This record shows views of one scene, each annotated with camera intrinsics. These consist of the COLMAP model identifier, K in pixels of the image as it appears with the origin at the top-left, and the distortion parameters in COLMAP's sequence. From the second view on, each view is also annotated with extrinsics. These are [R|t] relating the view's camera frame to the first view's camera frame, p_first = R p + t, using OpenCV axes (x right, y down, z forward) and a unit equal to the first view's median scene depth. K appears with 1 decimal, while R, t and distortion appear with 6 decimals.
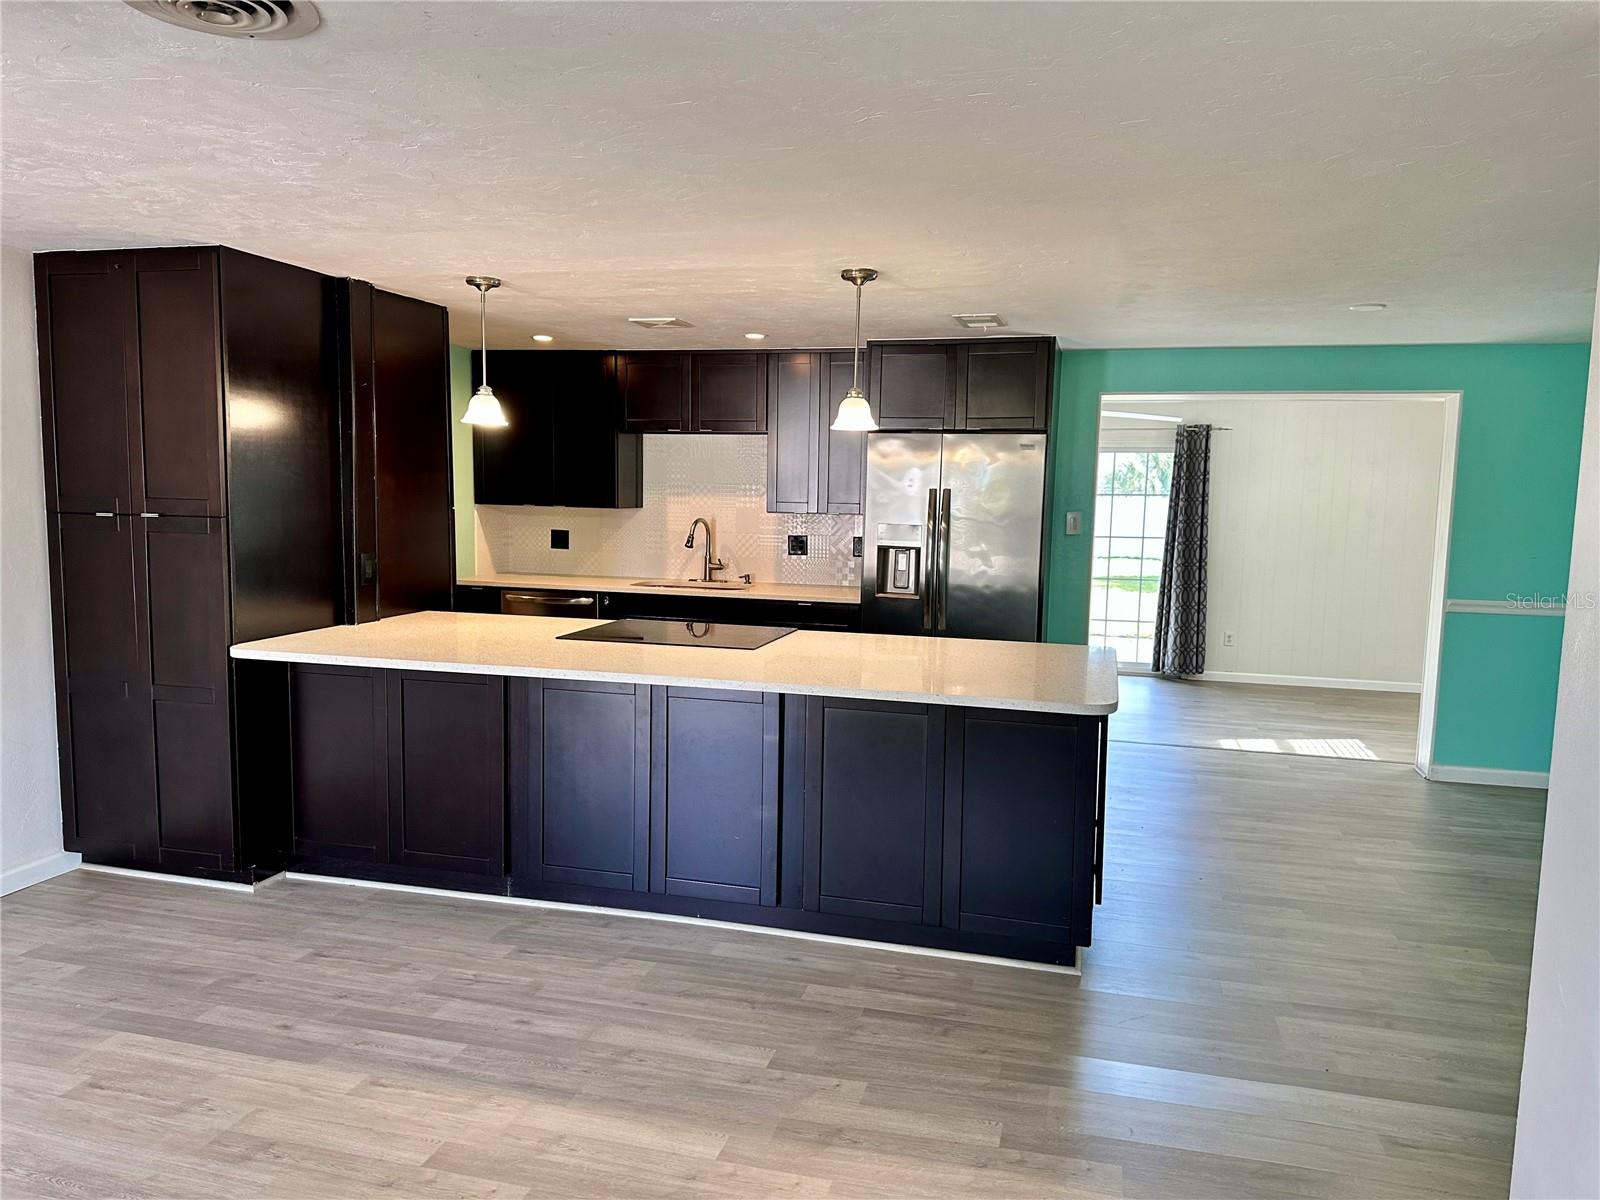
lens RADIAL K [[1126.3, 0, 801.4], [0, 1126.3, 606.5], [0, 0, 1]] dist [0.030178, -0.011443]
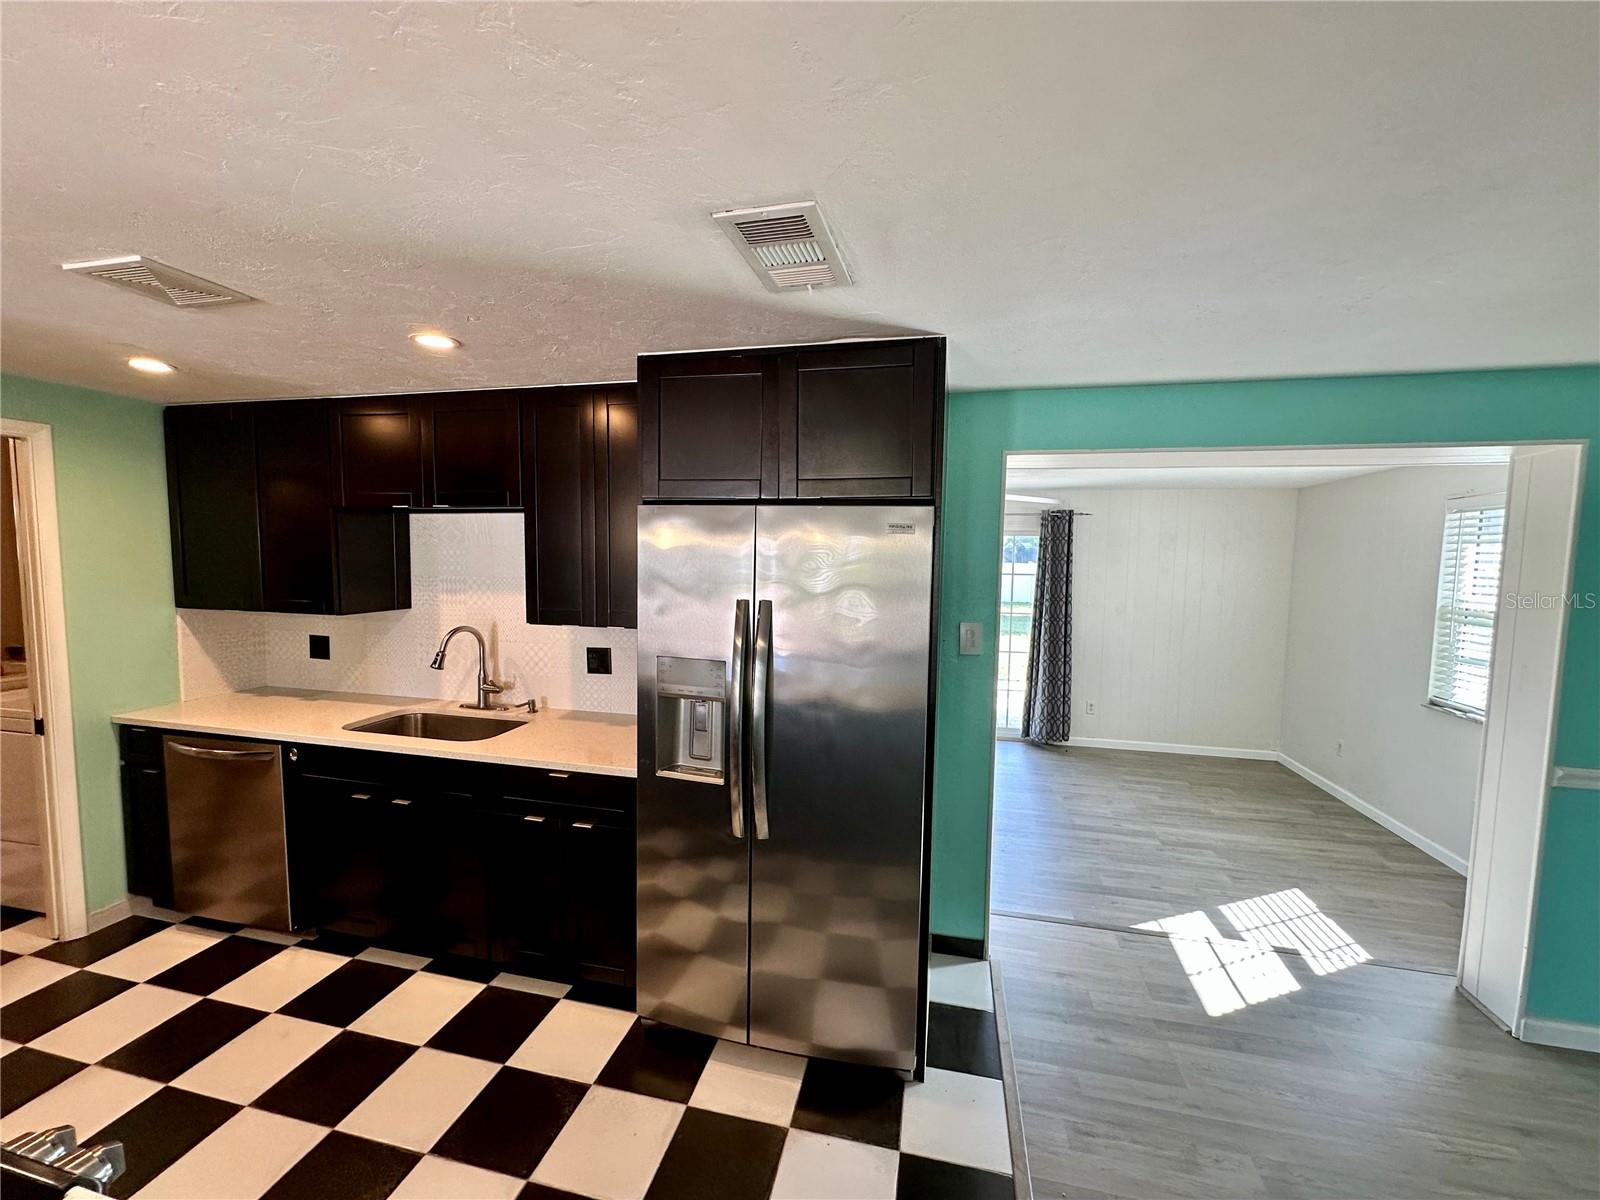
lens RADIAL K [[636.0, 0, 802.7], [0, 636.0, 597.0], [0, 0, 1]] dist [-0.014185, 0.000031]
pose [[0.999336, -0.006583, 0.035840, 0.117165], [0.007975, 0.999214, -0.038842, -0.079502], [-0.035556, 0.039102, 0.998602, 0.575341]]
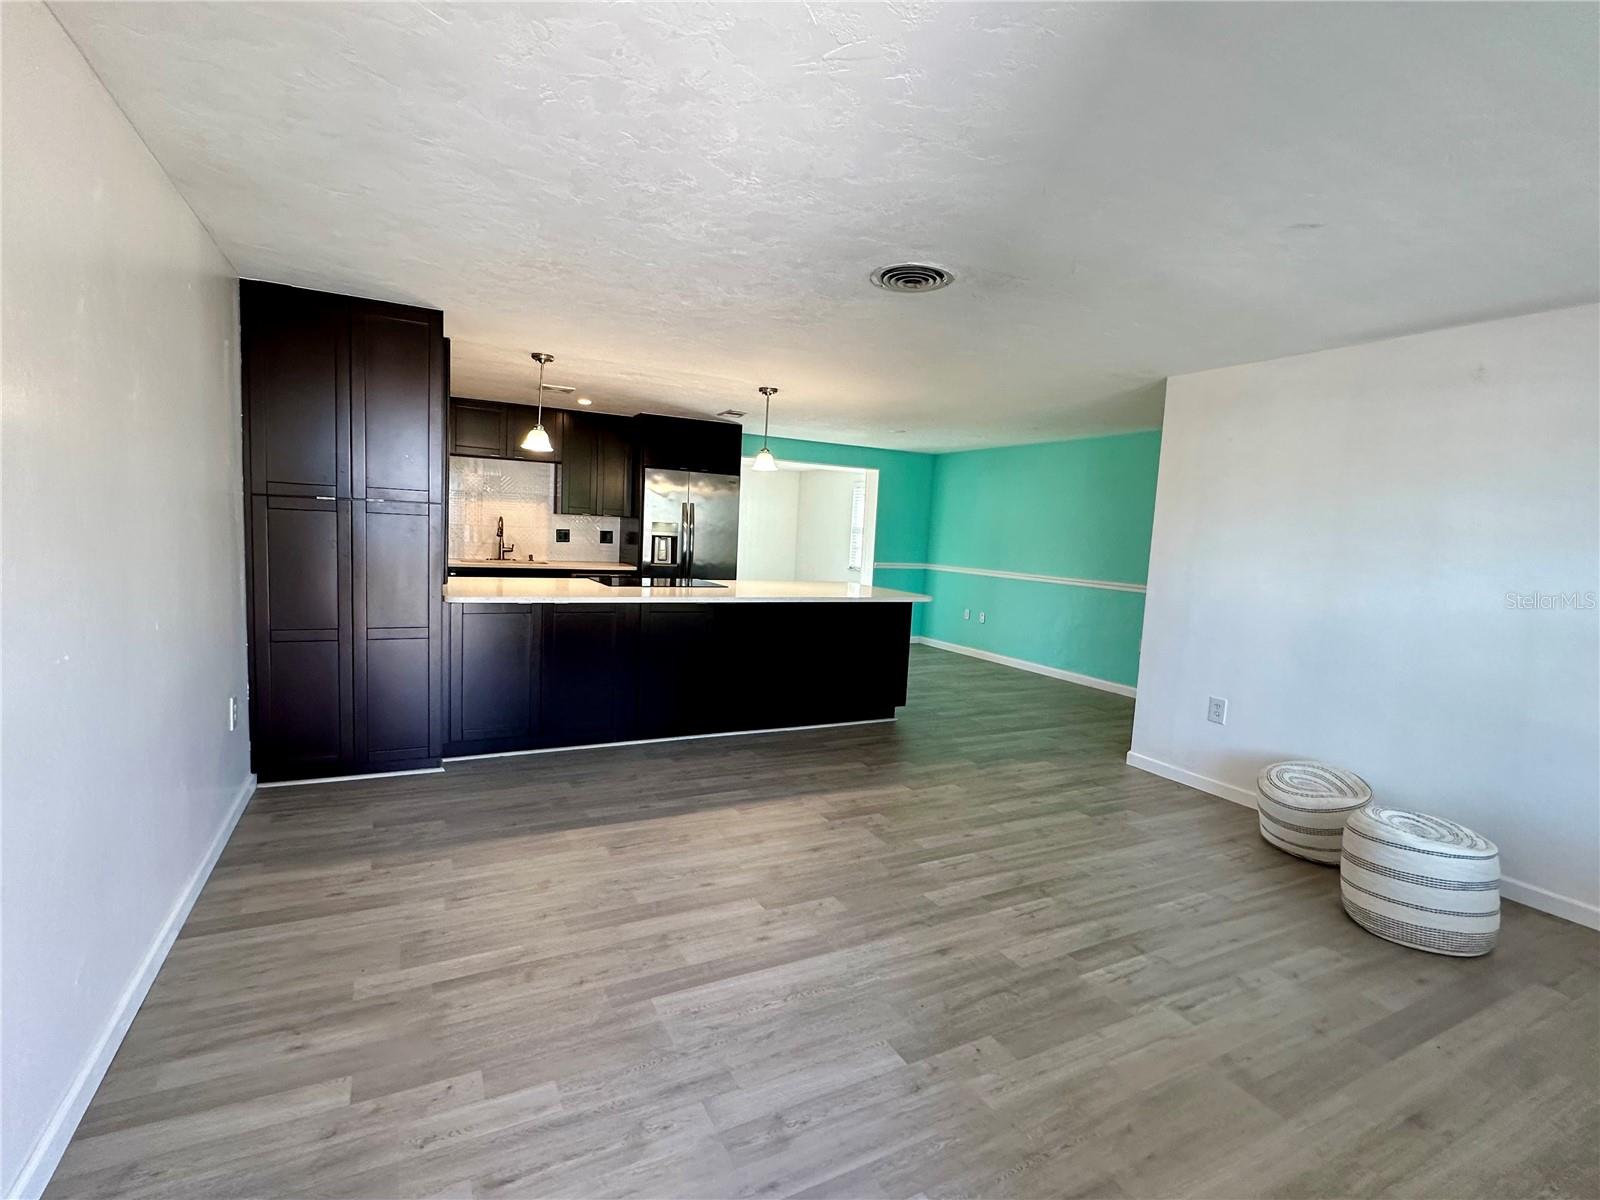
lens RADIAL K [[748.5, 0, 798.8], [0, 748.5, 595.2], [0, 0, 1]] dist [-0.001428, -0.000083]
pose [[0.740730, -0.043785, 0.670374, -0.461975], [0.039755, 0.998982, 0.021321, 0.018625], [-0.670625, 0.010858, 0.741717, 0.008631]]
